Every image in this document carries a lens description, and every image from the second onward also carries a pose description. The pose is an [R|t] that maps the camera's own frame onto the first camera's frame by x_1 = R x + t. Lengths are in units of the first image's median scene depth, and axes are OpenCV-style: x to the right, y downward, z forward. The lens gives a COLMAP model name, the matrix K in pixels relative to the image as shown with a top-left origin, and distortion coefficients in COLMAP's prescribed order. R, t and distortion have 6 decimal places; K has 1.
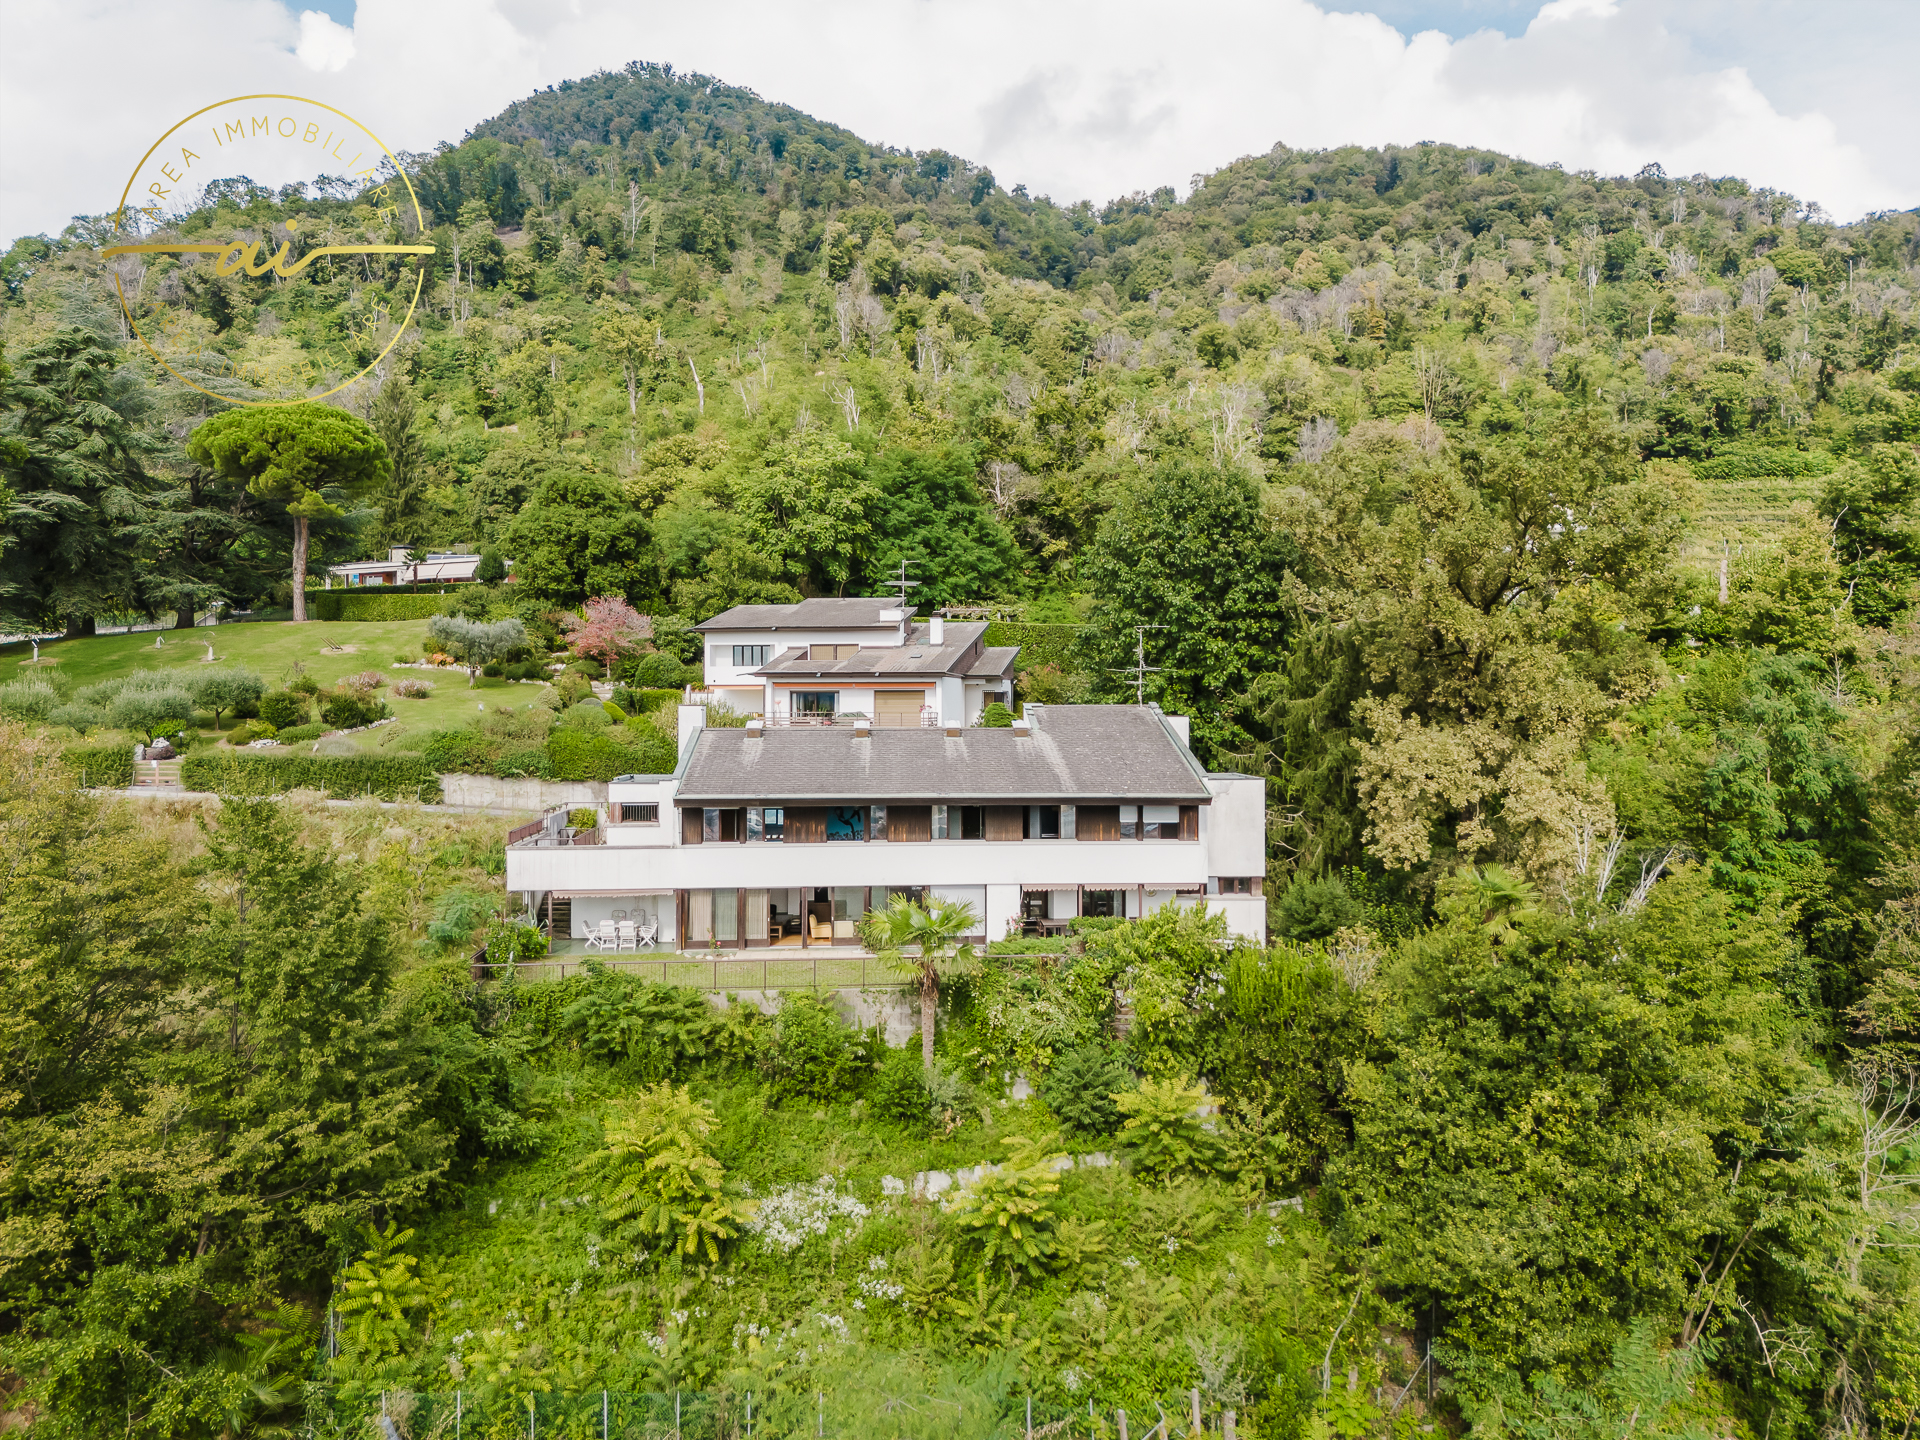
lens RADIAL K [[1345.8, 0, 996.9], [0, 1345.8, 707.8], [0, 0, 1]] dist [0.046831, -0.011582]
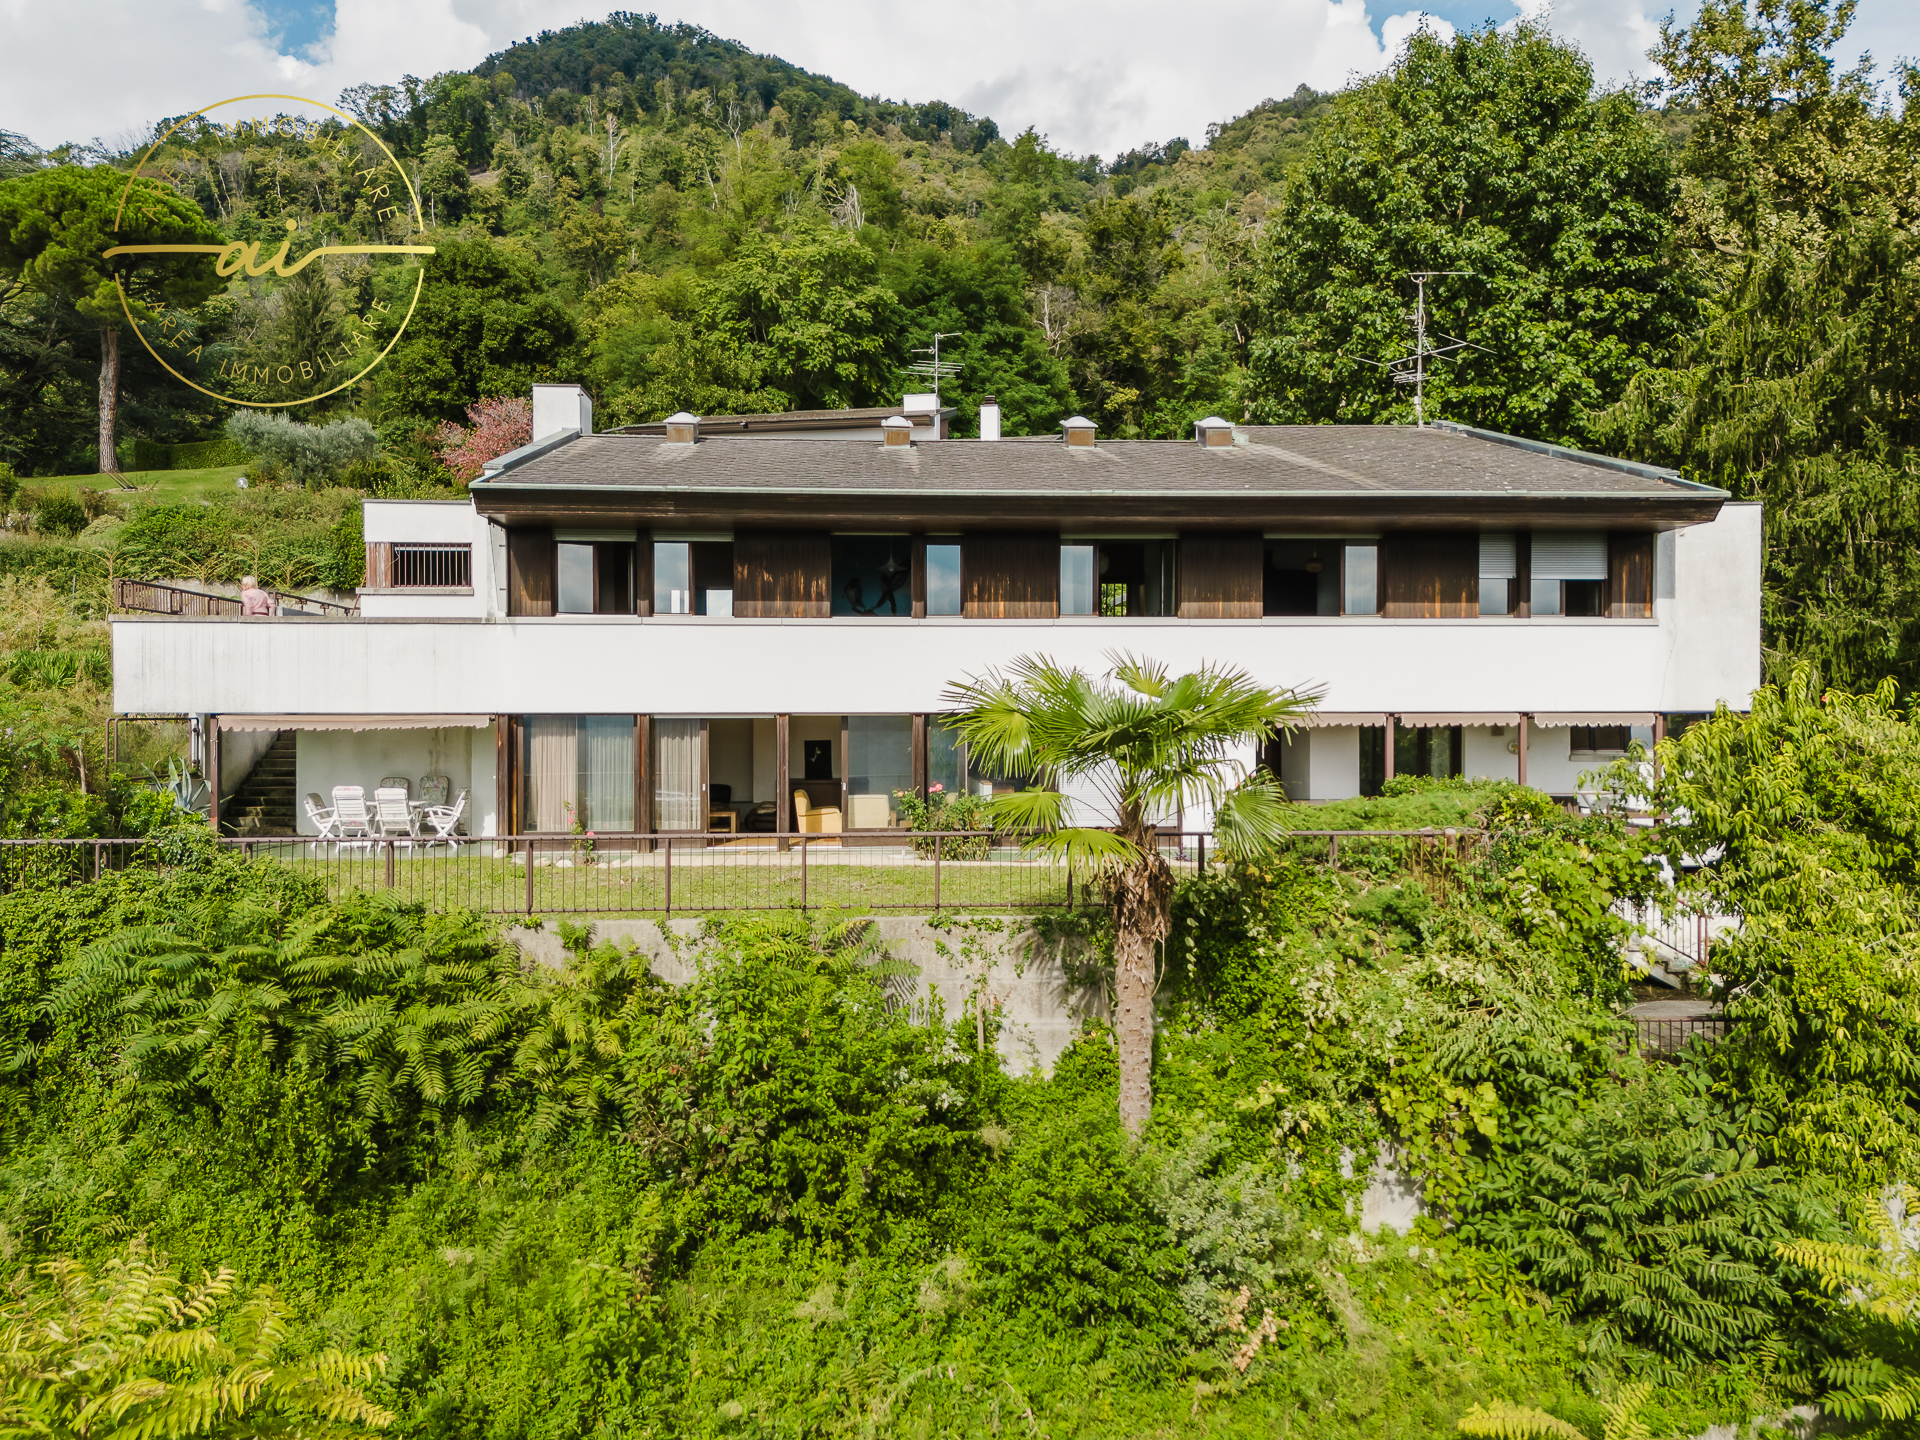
lens RADIAL K [[1345.8, 0, 949.5], [0, 1345.8, 715.2], [0, 0, 1]] dist [0.046831, -0.011582]
pose [[0.999570, -0.000897, -0.029319, -0.041128], [0.000955, 0.999998, 0.001960, 0.074299], [0.029317, -0.001987, 0.999568, 0.308255]]
